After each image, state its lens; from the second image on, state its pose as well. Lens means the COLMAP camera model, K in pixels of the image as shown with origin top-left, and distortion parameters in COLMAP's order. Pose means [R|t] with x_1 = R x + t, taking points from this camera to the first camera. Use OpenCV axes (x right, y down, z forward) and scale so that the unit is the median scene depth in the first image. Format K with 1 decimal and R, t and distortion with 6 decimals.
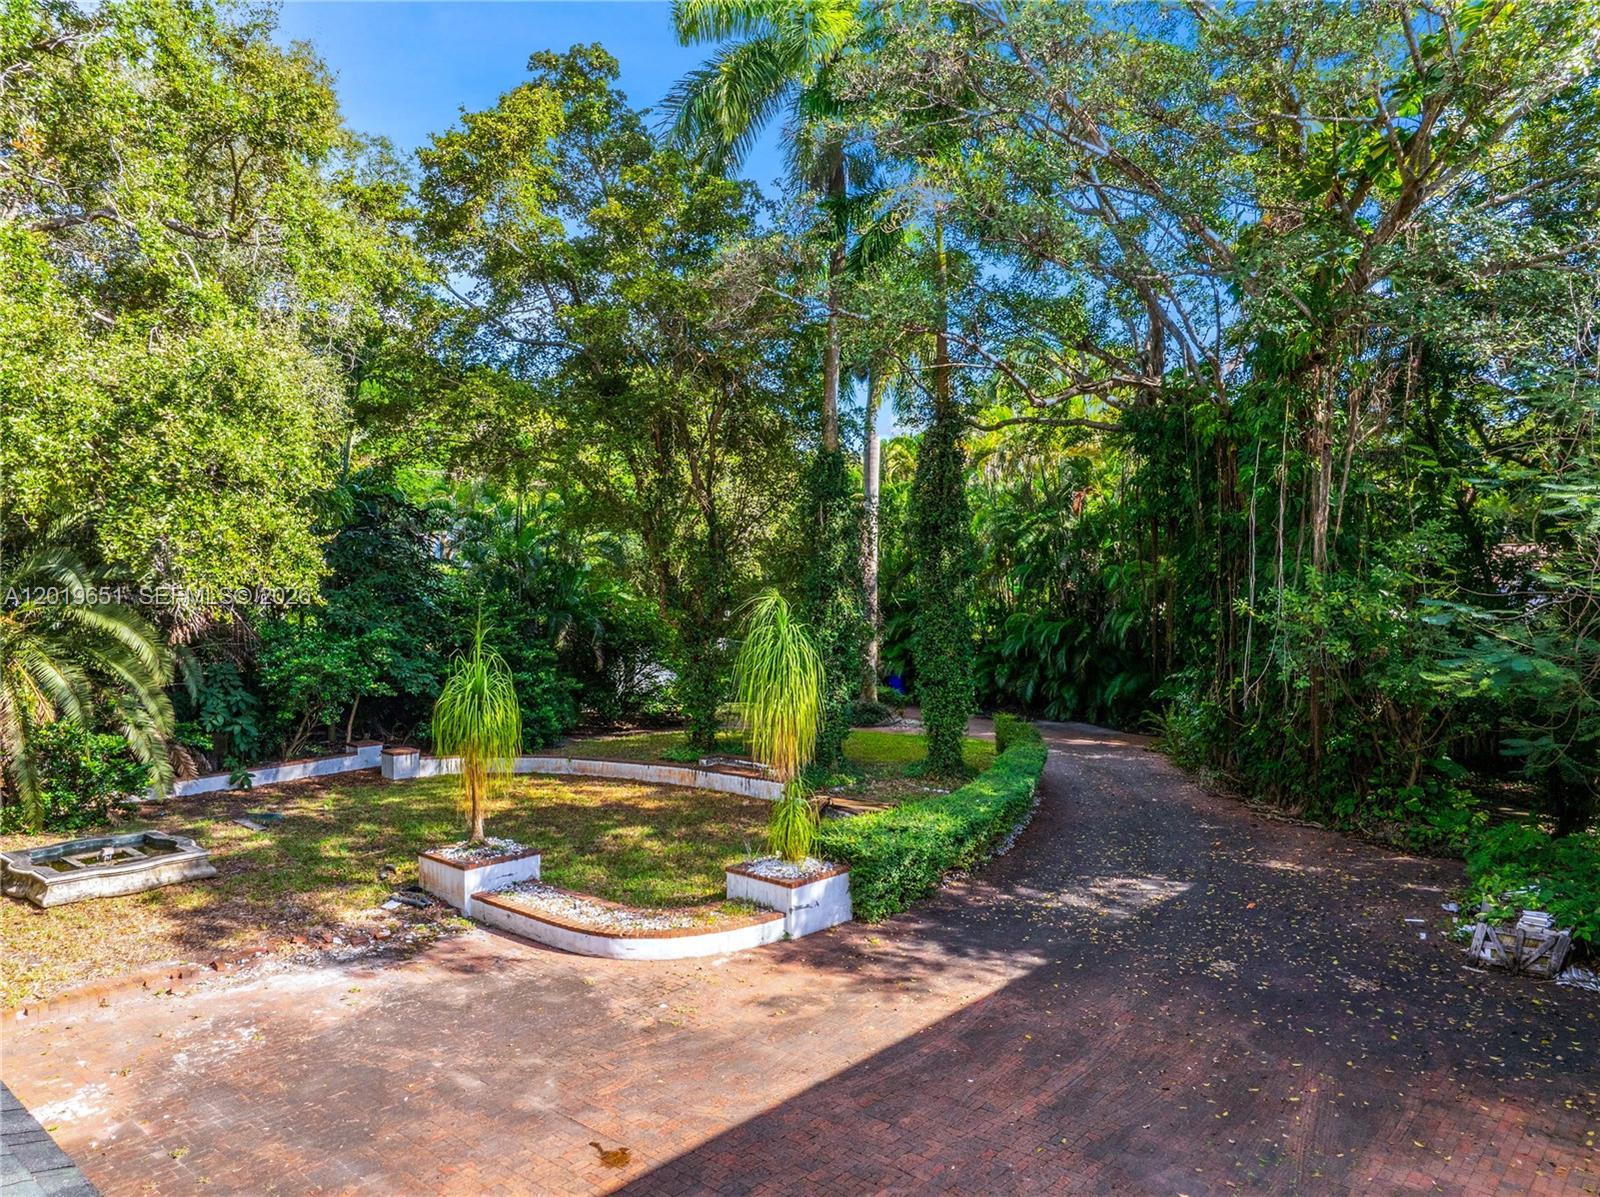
lens RADIAL K [[1087.6, 0, 800.0], [0, 1087.6, 598.5], [0, 0, 1]] dist [-0.064350, 0.026597]
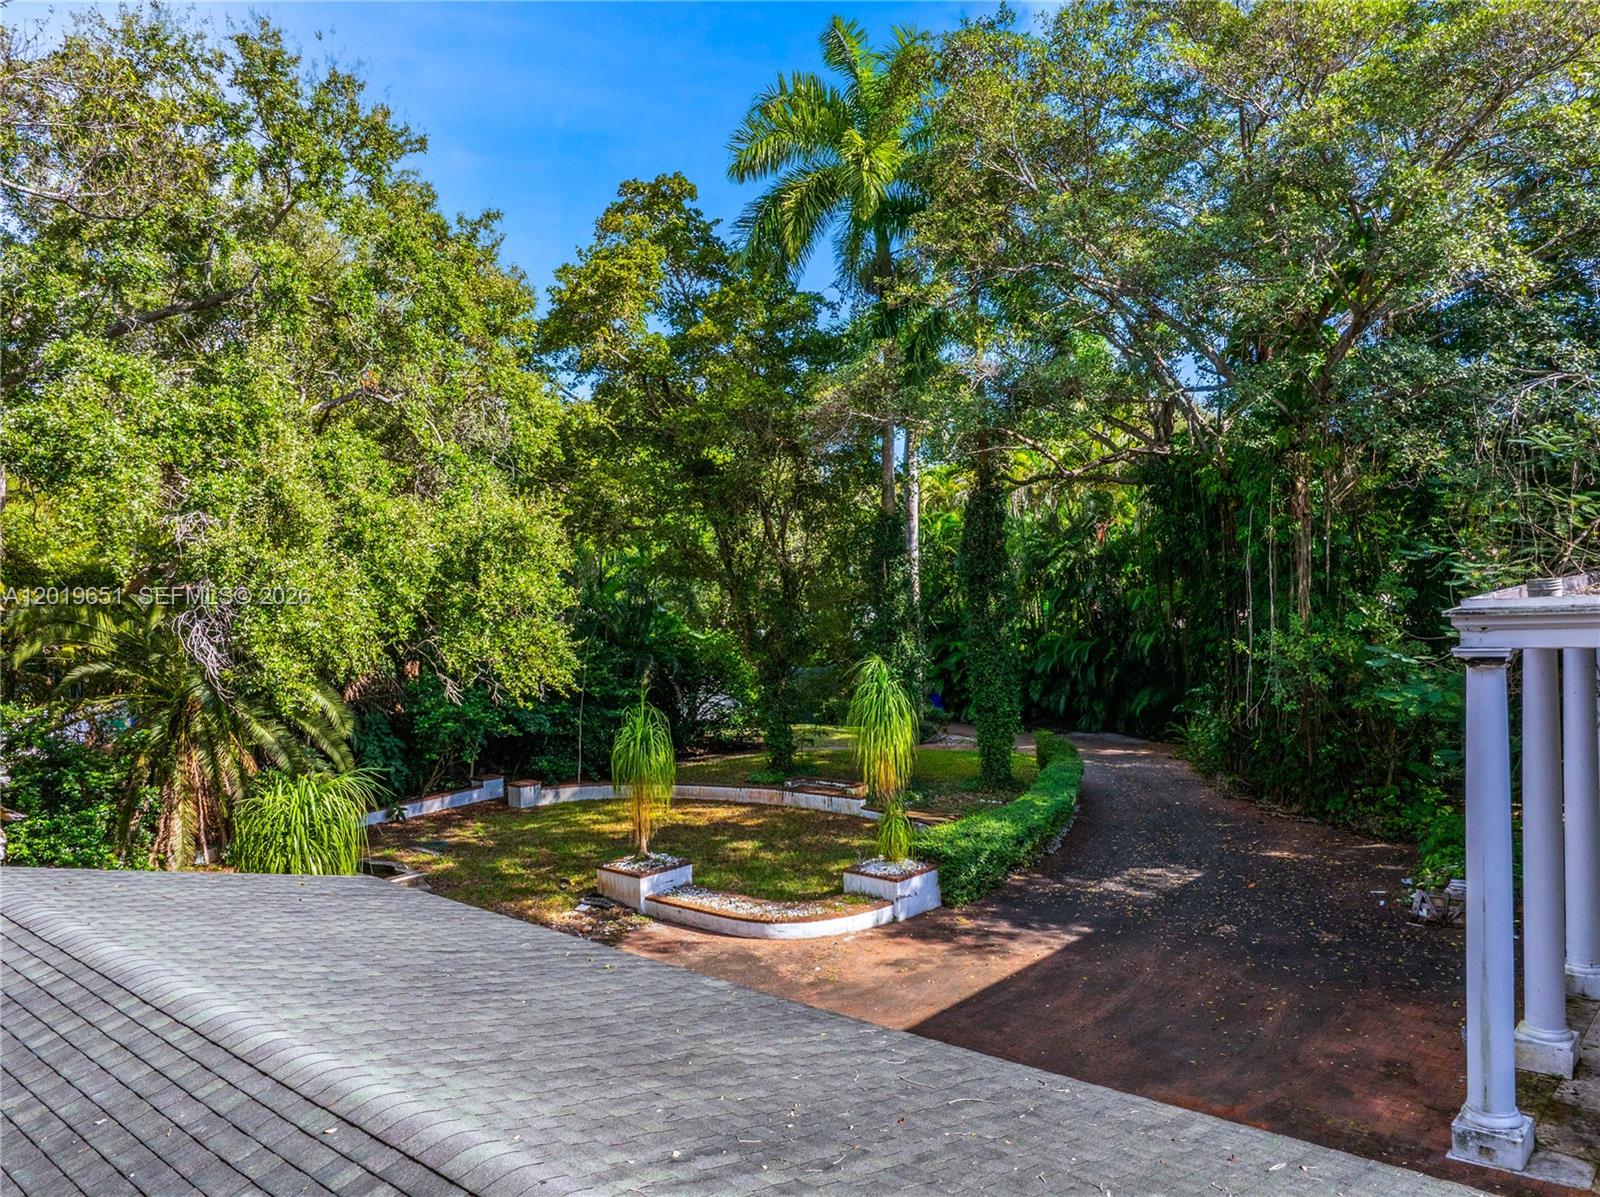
lens RADIAL K [[1120.7, 0, 808.6], [0, 1120.7, 597.8], [0, 0, 1]] dist [-0.058786, 0.030553]
pose [[0.999392, -0.034488, -0.005189, -0.076511], [0.034459, 0.999390, -0.005636, -0.057769], [0.005380, 0.005454, 0.999971, -0.281791]]
